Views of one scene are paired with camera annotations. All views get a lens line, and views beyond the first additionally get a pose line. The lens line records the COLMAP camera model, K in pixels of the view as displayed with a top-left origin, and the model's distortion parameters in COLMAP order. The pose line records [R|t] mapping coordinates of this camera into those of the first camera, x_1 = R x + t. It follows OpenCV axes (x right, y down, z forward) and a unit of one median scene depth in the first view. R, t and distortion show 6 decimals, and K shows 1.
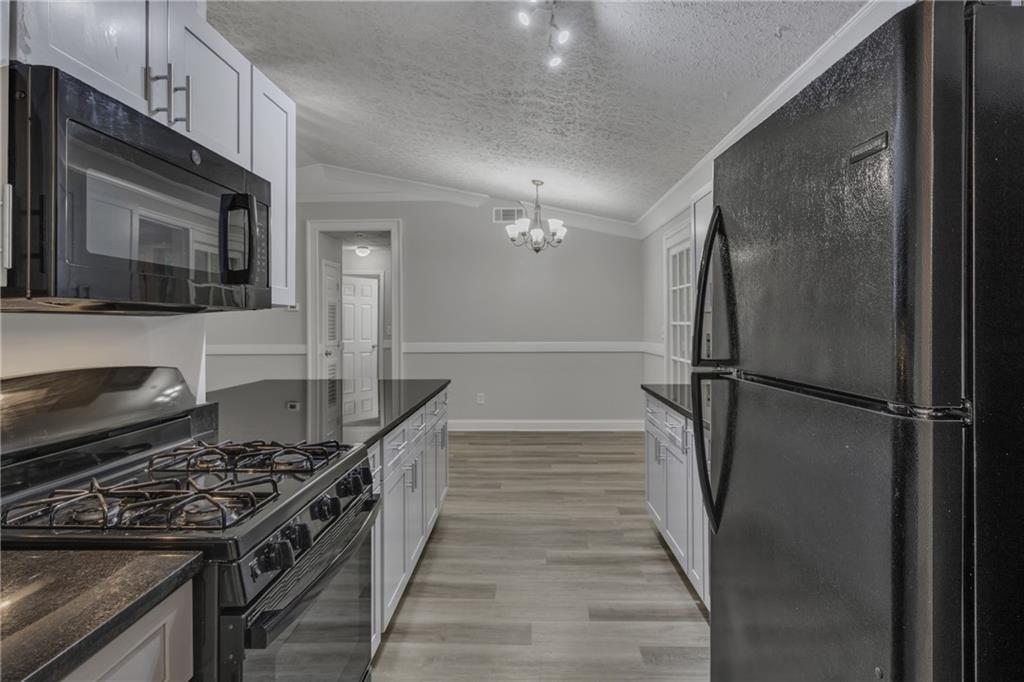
lens RADIAL K [[523.1, 0, 514.9], [0, 523.1, 321.2], [0, 0, 1]] dist [0.001493, 0.000256]
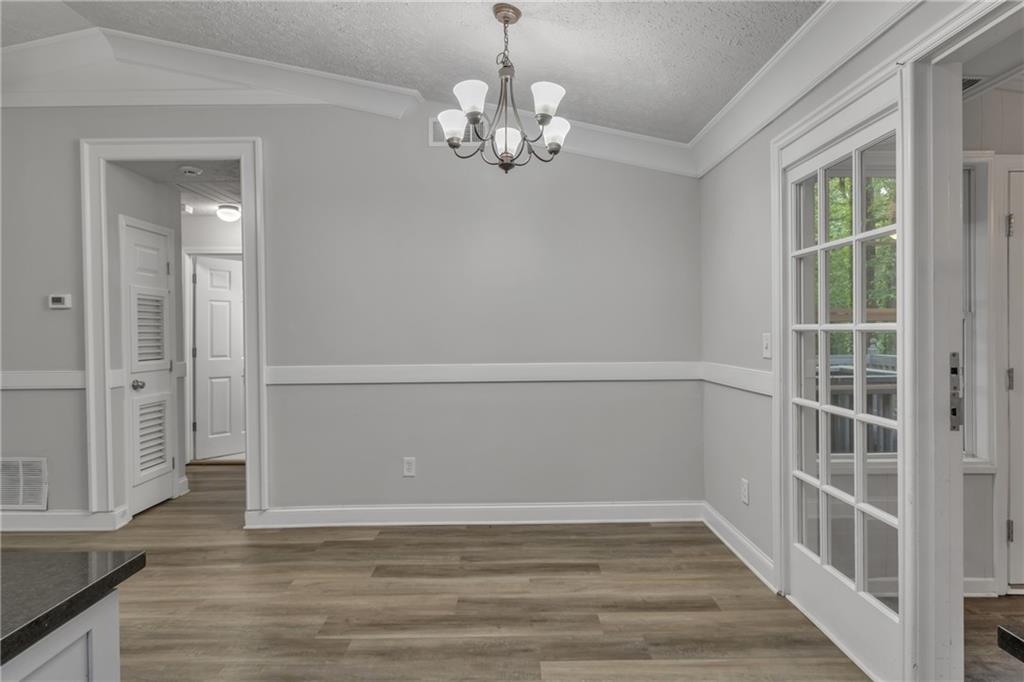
lens RADIAL K [[544.8, 0, 516.4], [0, 544.8, 337.0], [0, 0, 1]] dist [0.000173, 0.000184]
pose [[0.999341, -0.004771, 0.035994, 0.027861], [0.004300, 0.999904, 0.013141, 0.004633], [-0.036053, -0.012977, 0.999266, 0.435358]]
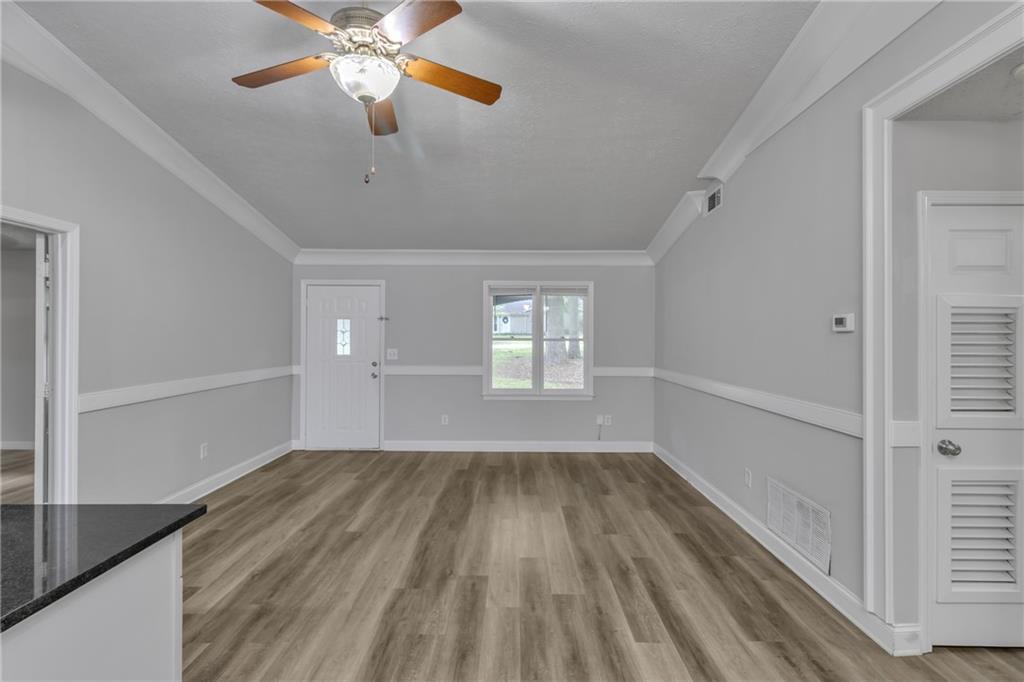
lens RADIAL K [[479.5, 0, 514.9], [0, 479.5, 337.0], [0, 0, 1]] dist [0.002679, 0.001132]
pose [[0.027970, 0.006610, -0.999587, -0.038171], [-0.001801, 0.999977, 0.006563, -0.018101], [0.999607, 0.001617, 0.027981, 0.744740]]
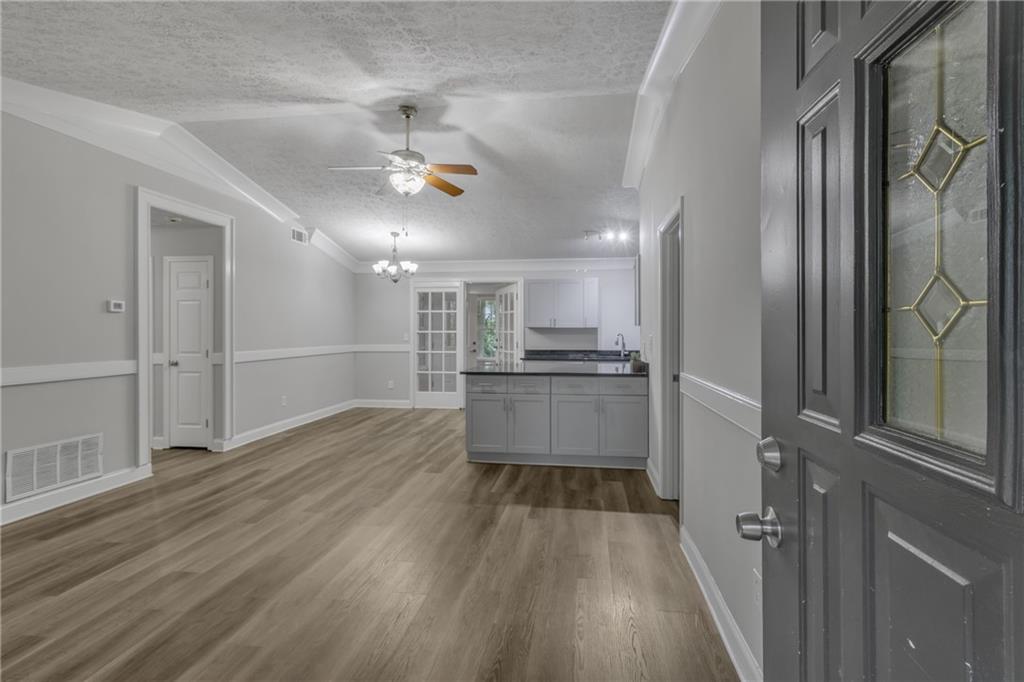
lens RADIAL K [[481.5, 0, 516.2], [0, 481.5, 329.5], [0, 0, 1]] dist [0.005668, 0.001091]
pose [[0.113432, 0.008597, 0.993509, -1.029027], [-0.002907, 0.999961, -0.008321, 0.007272], [-0.993542, -0.001944, 0.113452, 0.421590]]
